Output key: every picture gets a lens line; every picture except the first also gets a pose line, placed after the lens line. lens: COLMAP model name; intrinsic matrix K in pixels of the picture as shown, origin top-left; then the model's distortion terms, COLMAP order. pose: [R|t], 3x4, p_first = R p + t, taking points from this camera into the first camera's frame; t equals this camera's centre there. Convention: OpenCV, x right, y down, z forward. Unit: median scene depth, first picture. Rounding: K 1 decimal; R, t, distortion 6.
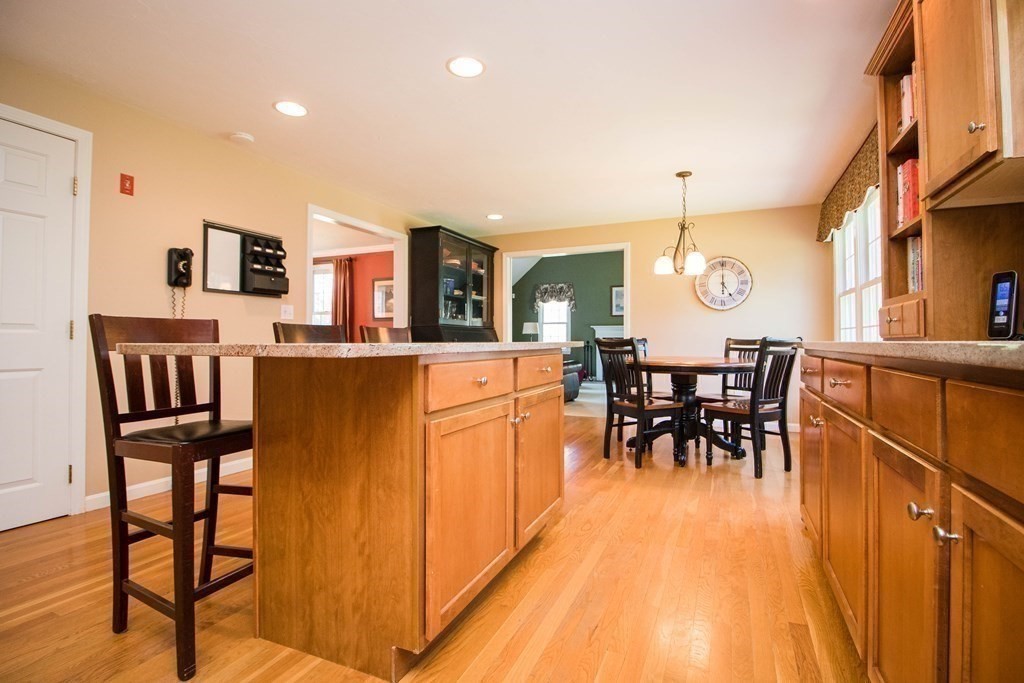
lens RADIAL K [[476.4, 0, 512.0], [0, 476.4, 339.7], [0, 0, 1]] dist [-0.010799, -0.004025]
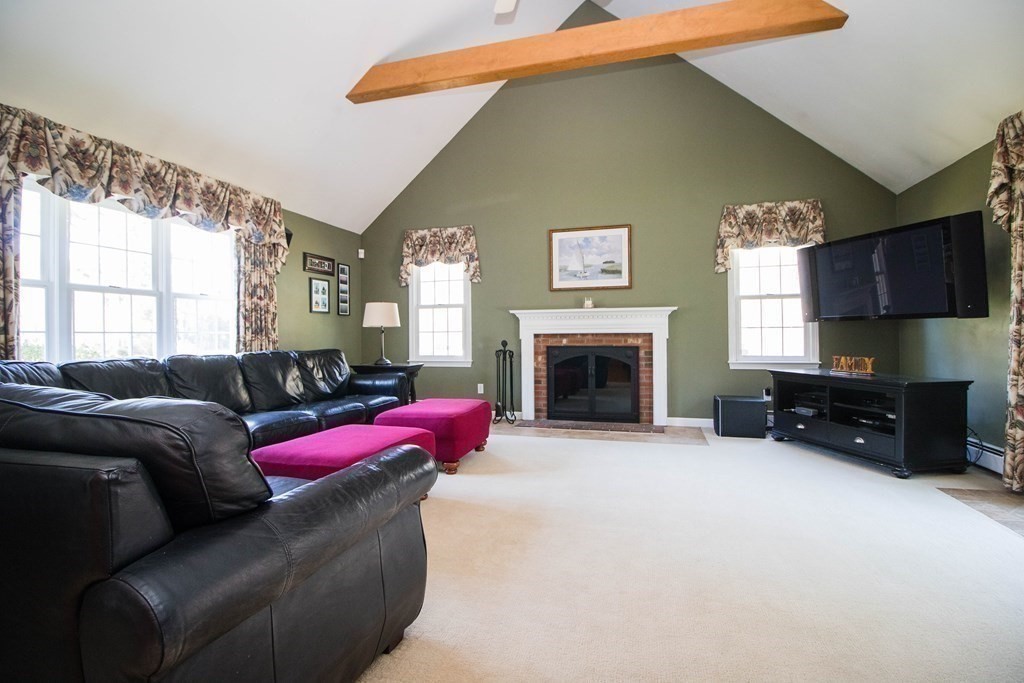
lens RADIAL K [[476.4, 0, 511.8], [0, 476.4, 341.6], [0, 0, 1]] dist [-0.010799, -0.004025]
pose [[0.988151, -0.007422, 0.153308, 0.087643], [0.006174, 0.999944, 0.008614, -0.000645], [-0.153363, -0.007566, 0.988141, 0.490262]]
